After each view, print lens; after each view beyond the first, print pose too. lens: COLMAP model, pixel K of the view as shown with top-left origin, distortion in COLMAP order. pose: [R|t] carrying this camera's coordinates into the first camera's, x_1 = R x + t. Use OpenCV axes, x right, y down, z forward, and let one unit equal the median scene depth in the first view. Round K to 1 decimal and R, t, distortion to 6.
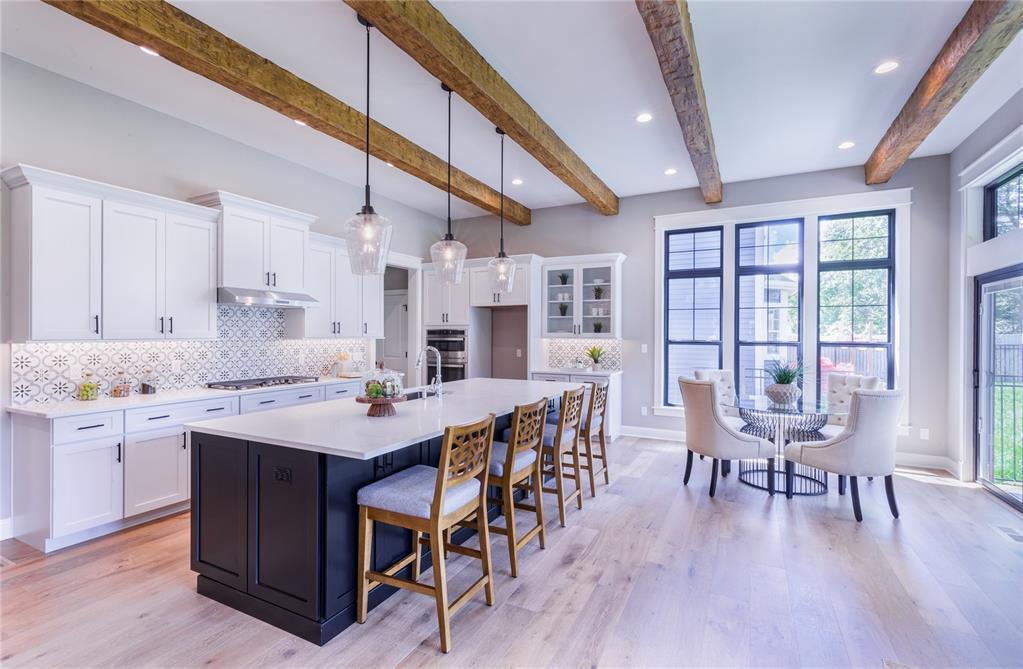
lens RADIAL K [[467.9, 0, 504.6], [0, 467.9, 333.7], [0, 0, 1]] dist [0.013224, -0.001251]
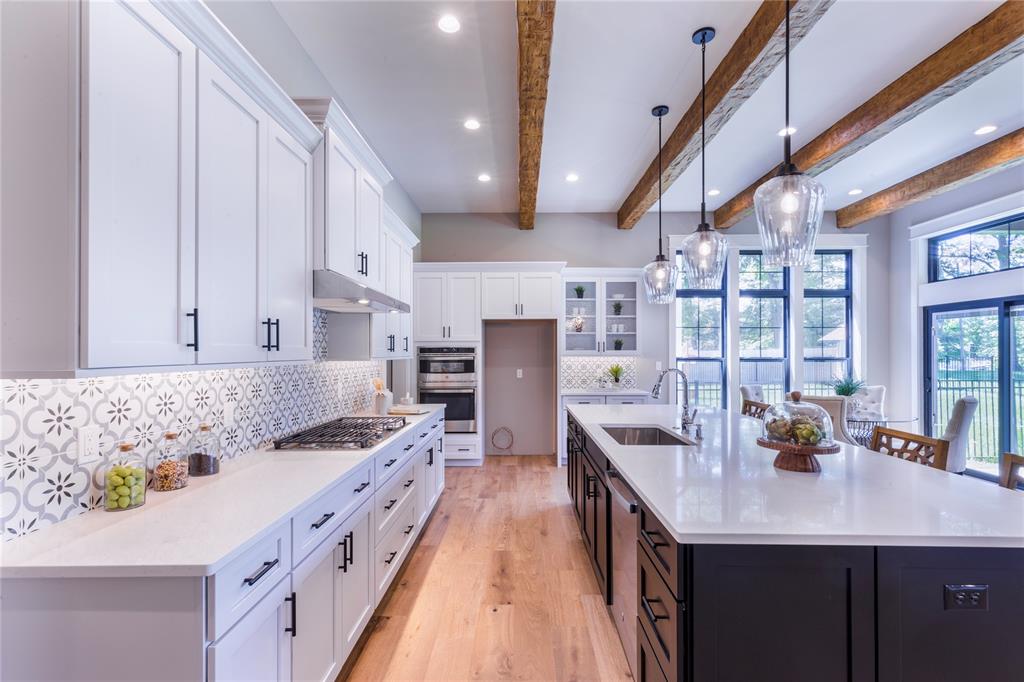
lens RADIAL K [[461.5, 0, 513.8], [0, 461.5, 348.1], [0, 0, 1]] dist [0.011330, -0.002982]
pose [[0.888660, 0.001095, 0.458564, -0.519627], [0.002639, 0.999968, -0.007502, 0.000442], [-0.458558, 0.007877, 0.888629, 0.315772]]
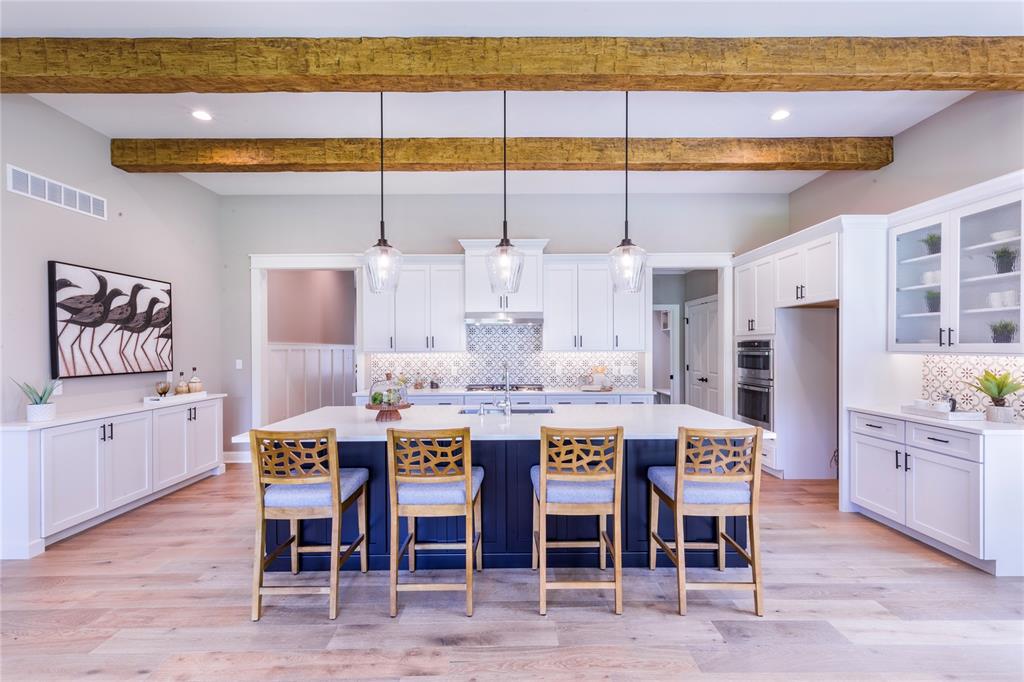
lens RADIAL K [[461.5, 0, 508.2], [0, 461.5, 346.3], [0, 0, 1]] dist [0.011330, -0.002982]
pose [[0.472284, -0.004441, -0.881435, 0.467448], [0.006220, 0.999979, -0.001706, -0.001151], [0.881424, -0.004677, 0.472302, 0.394223]]
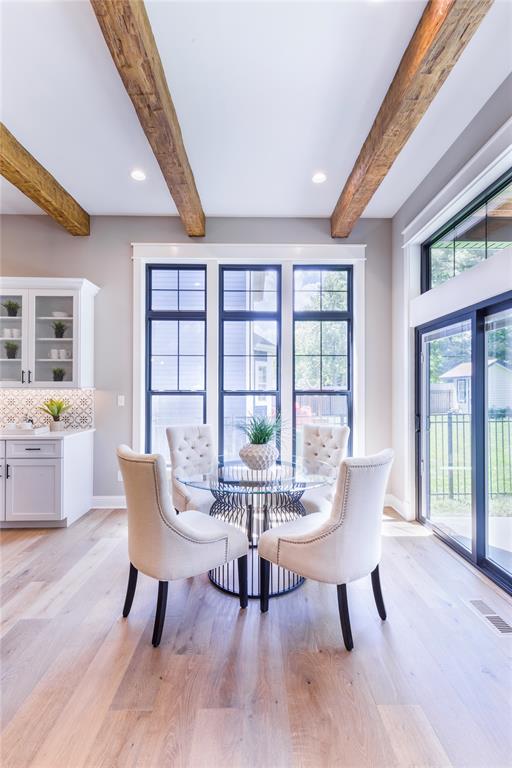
lens RADIAL K [[346.1, 0, 260.1], [0, 346.1, 384.2], [0, 0, 1]] dist [0.011330, -0.002982]
pose [[0.875479, 0.001456, 0.483254, 0.261075], [0.002983, 0.999960, -0.008417, 0.010254], [-0.483247, 0.008811, 0.875440, 0.409932]]
